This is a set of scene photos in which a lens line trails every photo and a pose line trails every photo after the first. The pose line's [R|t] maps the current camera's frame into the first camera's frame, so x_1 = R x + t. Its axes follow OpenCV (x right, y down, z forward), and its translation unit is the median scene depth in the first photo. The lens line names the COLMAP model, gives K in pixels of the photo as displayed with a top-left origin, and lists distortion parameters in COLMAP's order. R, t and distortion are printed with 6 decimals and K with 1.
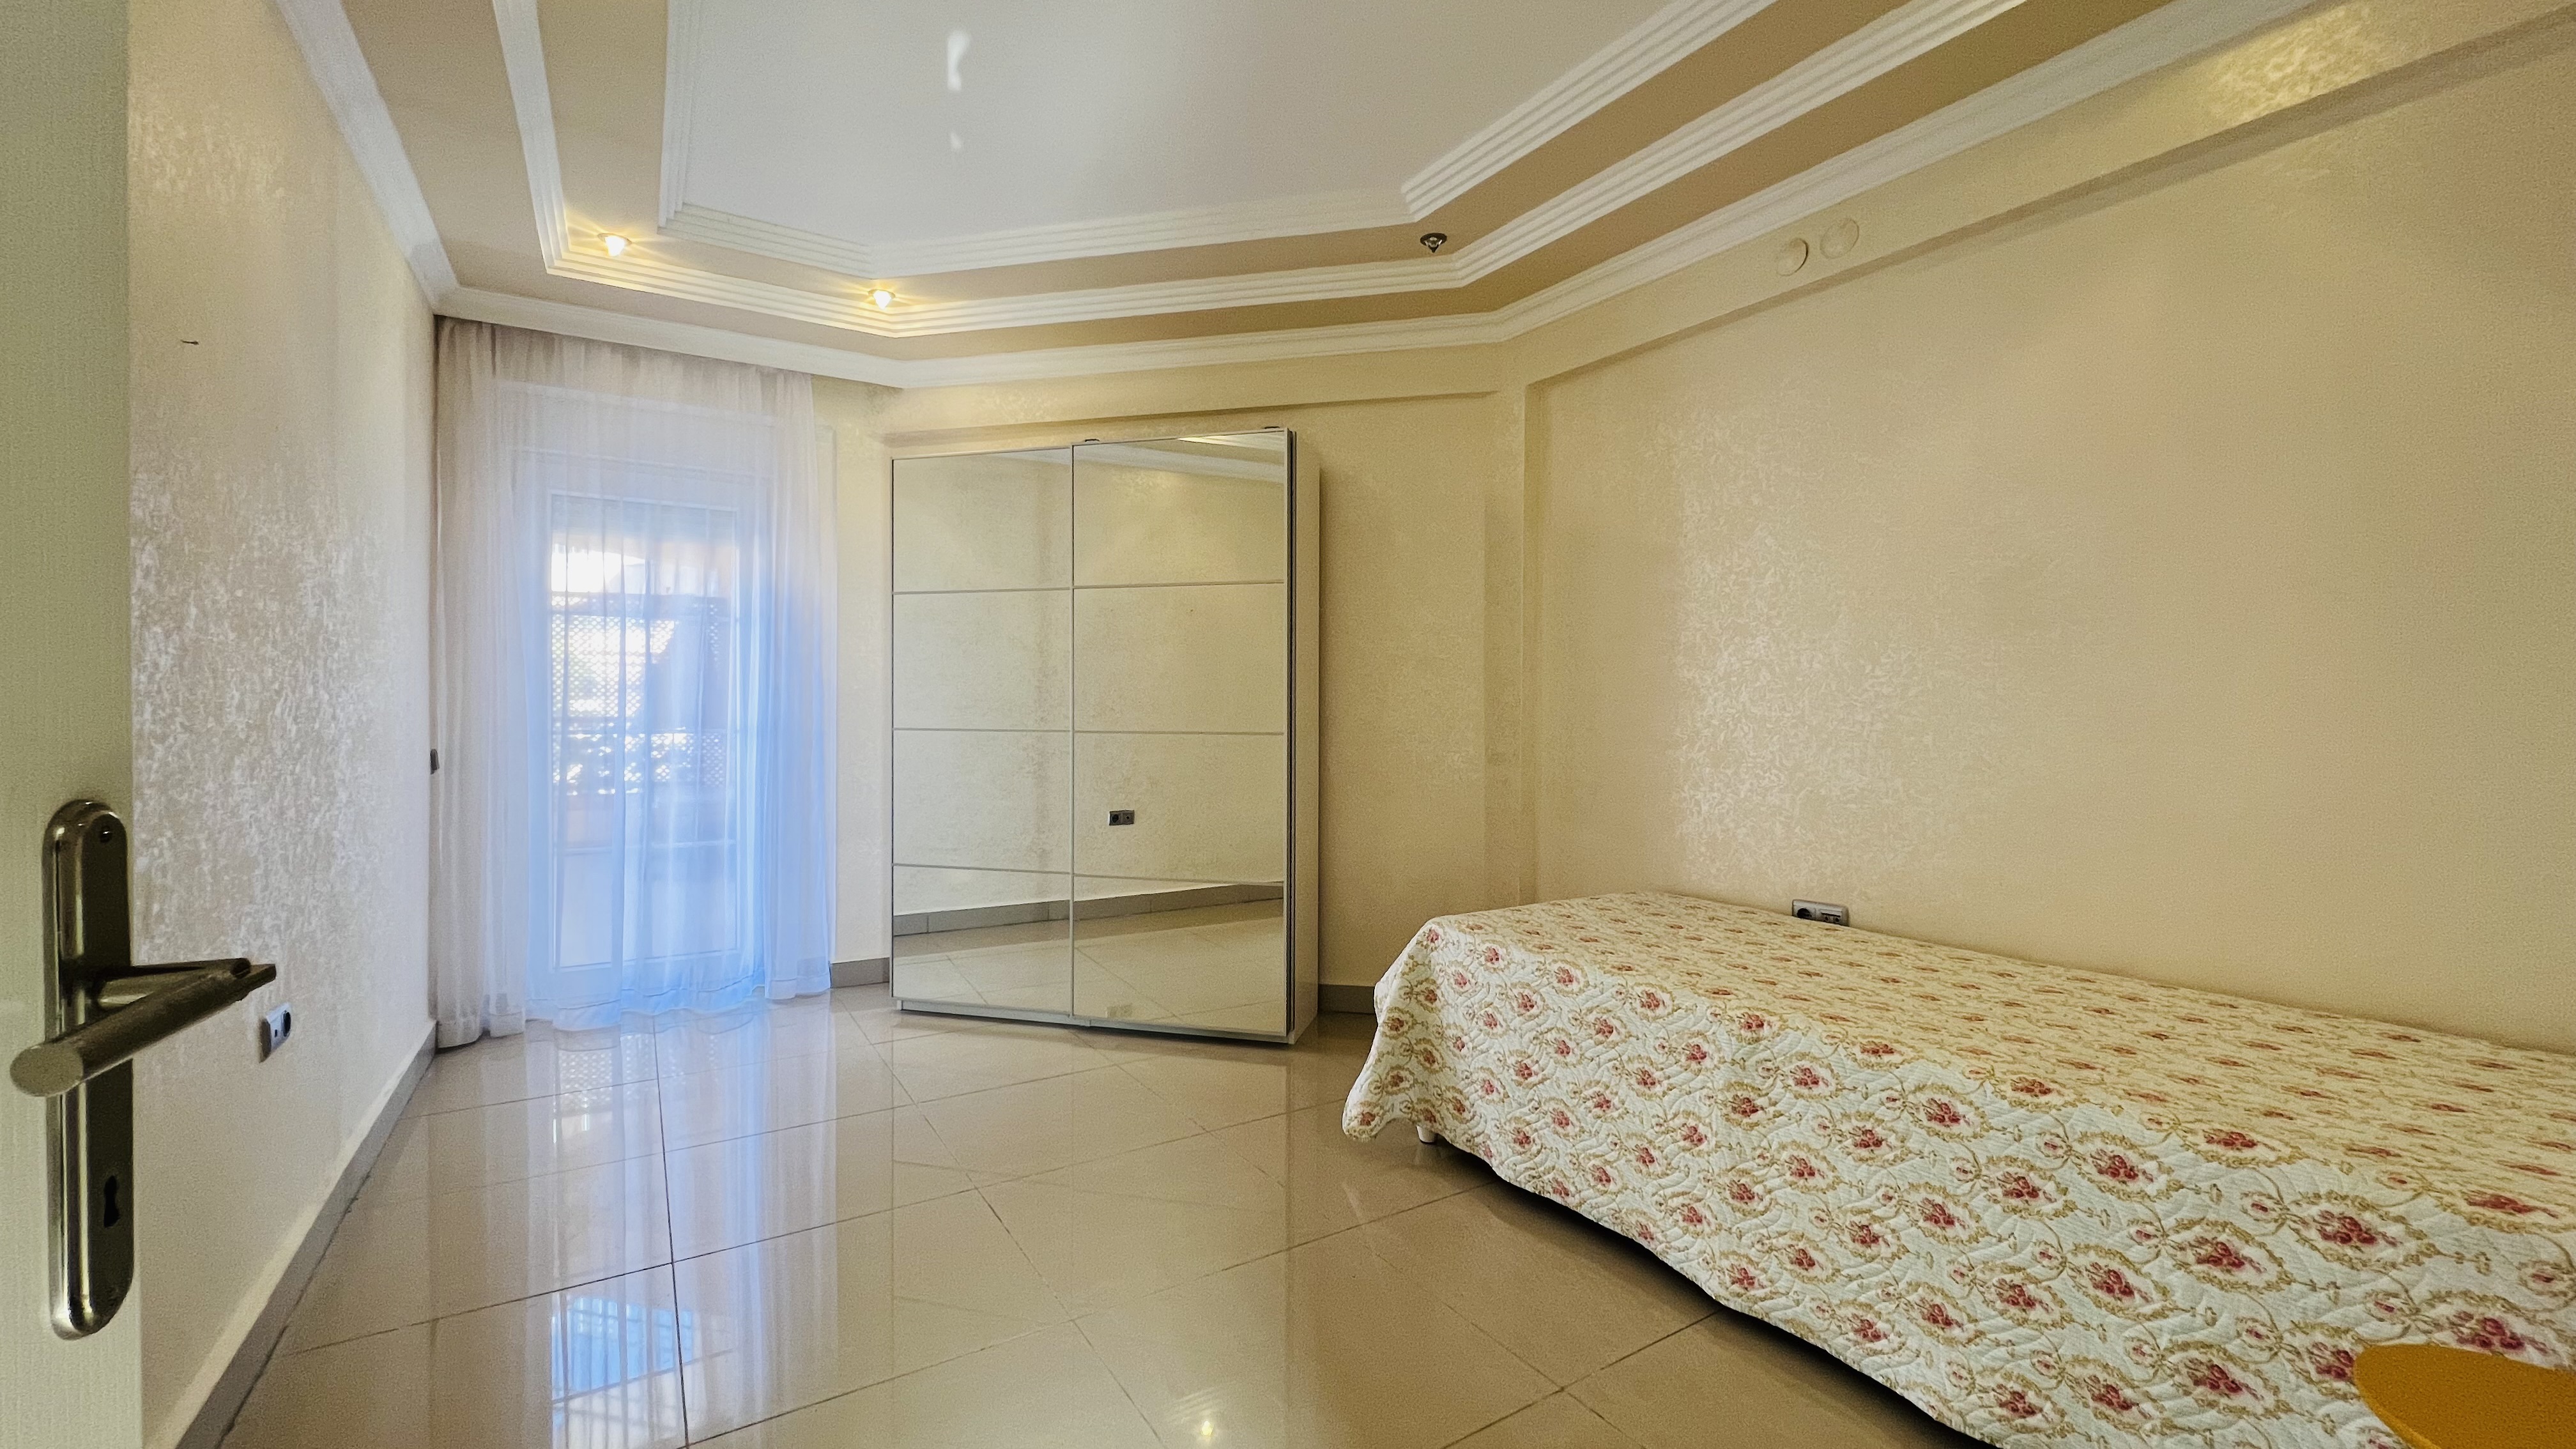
lens RADIAL K [[1029.5, 0, 1275.5], [0, 1029.5, 723.9], [0, 0, 1]] dist [0.001827, 0.000137]
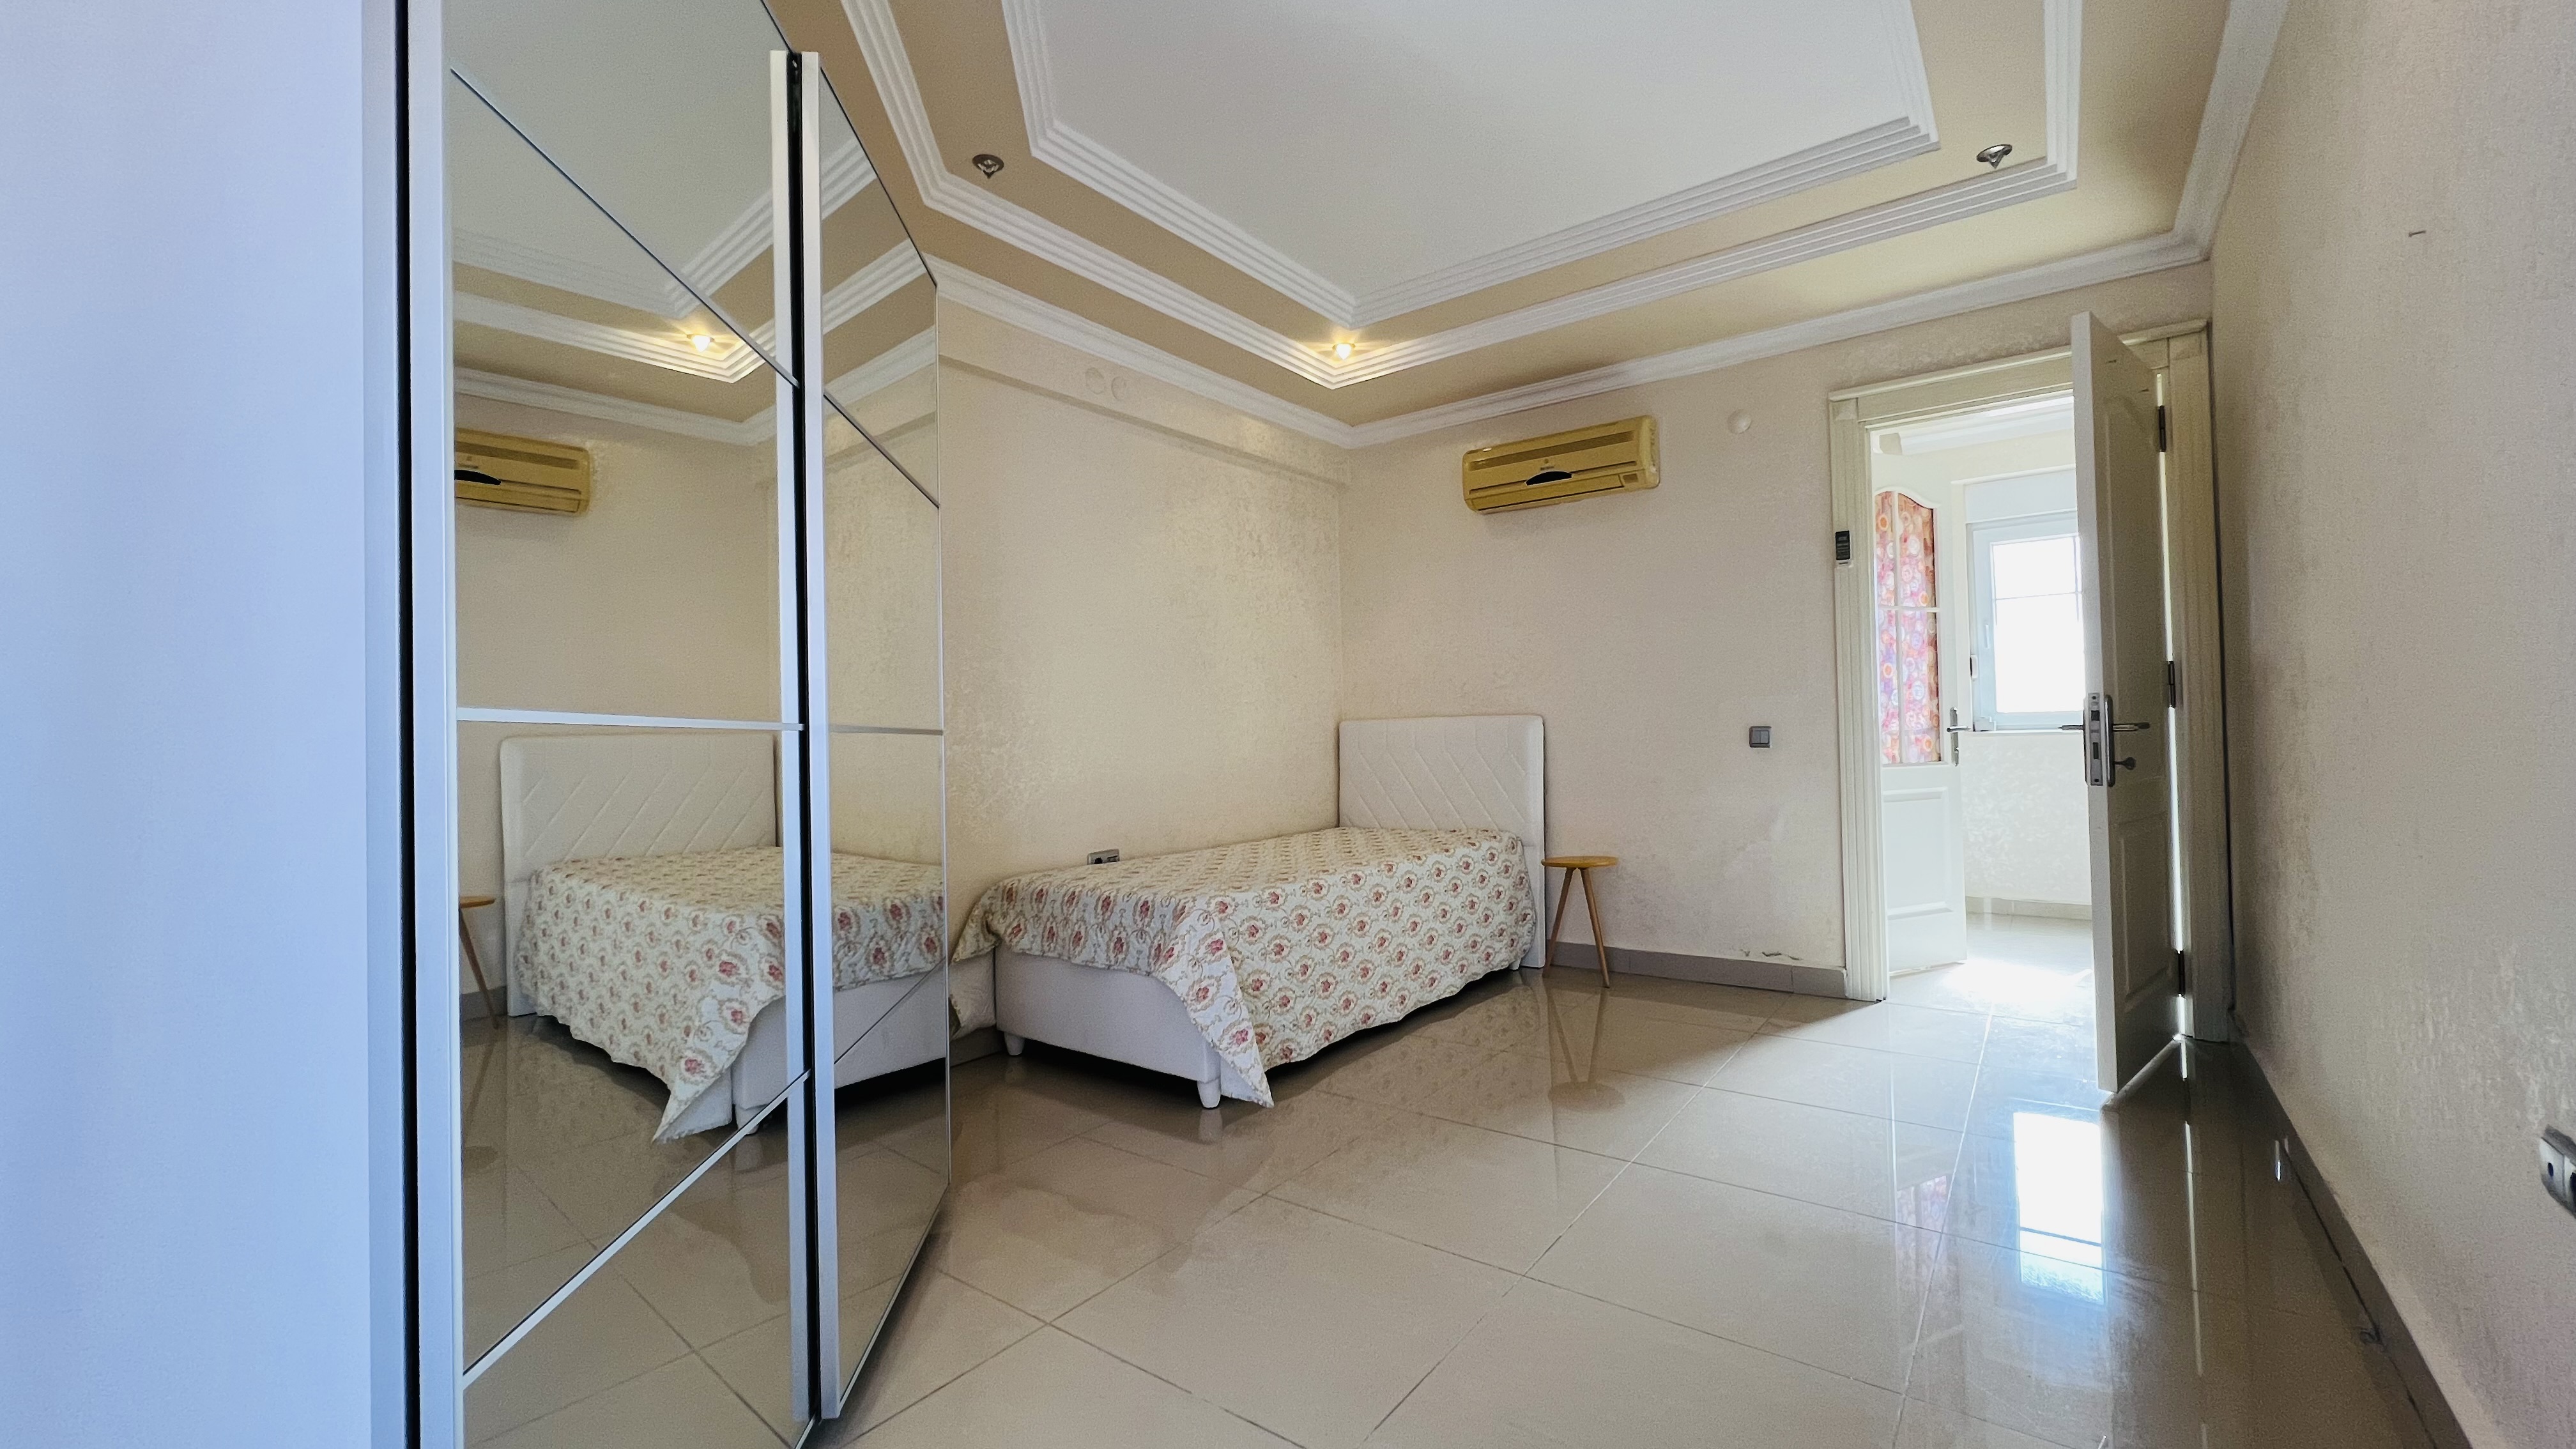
lens RADIAL K [[1029.5, 0, 1275.4], [0, 1029.5, 715.7], [0, 0, 1]] dist [0.001827, 0.000137]
pose [[-0.352439, 0.019479, 0.935632, -1.094873], [0.033230, 0.999413, -0.008289, 0.015805], [-0.935245, 0.028170, -0.352880, 1.628431]]
